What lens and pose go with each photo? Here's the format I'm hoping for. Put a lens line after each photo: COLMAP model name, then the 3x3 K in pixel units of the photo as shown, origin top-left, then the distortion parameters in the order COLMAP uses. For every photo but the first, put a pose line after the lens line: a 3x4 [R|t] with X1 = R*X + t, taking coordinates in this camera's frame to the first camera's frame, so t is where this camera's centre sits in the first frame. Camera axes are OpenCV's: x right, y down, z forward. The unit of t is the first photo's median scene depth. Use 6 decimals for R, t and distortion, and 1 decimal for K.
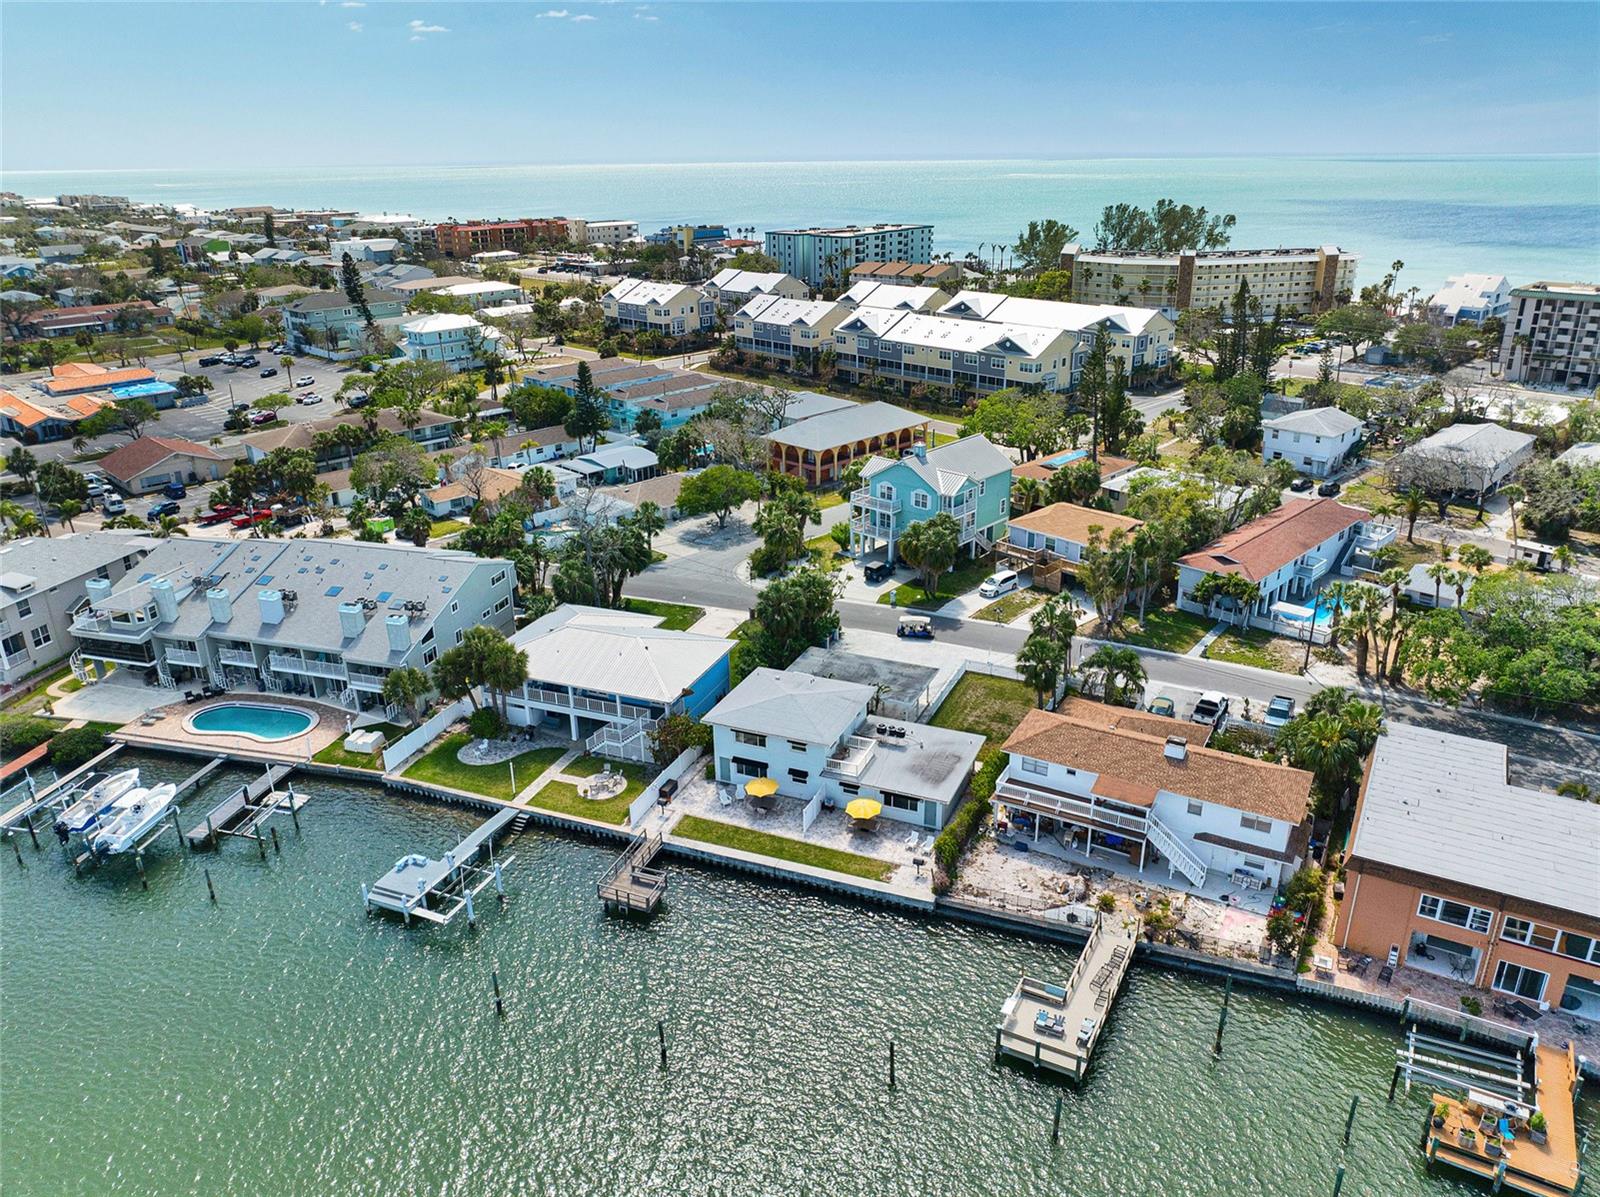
lens RADIAL K [[1124.6, 0, 807.1], [0, 1124.6, 598.8], [0, 0, 1]] dist [-0.037689, 0.004204]
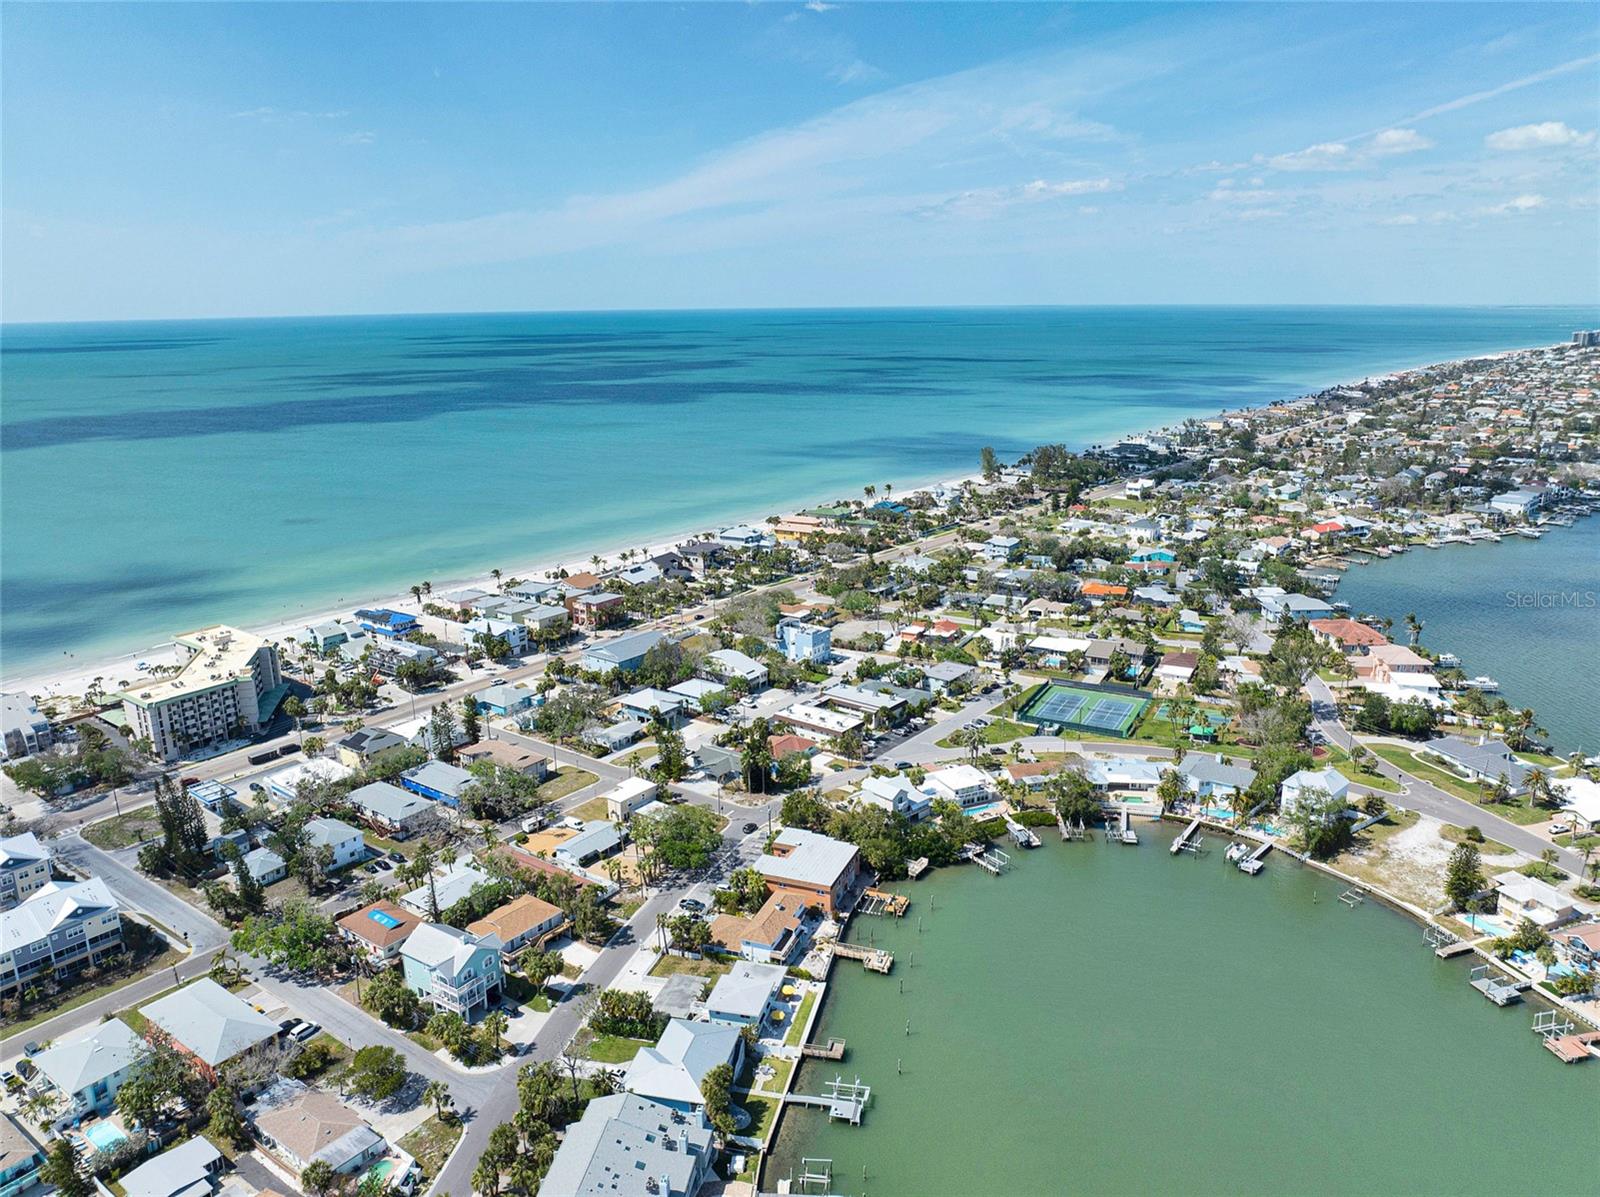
lens RADIAL K [[1124.6, 0, 807.1], [0, 1124.6, 598.8], [0, 0, 1]] dist [-0.037689, 0.004204]
pose [[-0.153689, -0.239366, 0.958688, -1.786586], [0.379273, 0.881609, 0.280923, -1.063990], [-0.912432, 0.406779, -0.044709, 0.559778]]
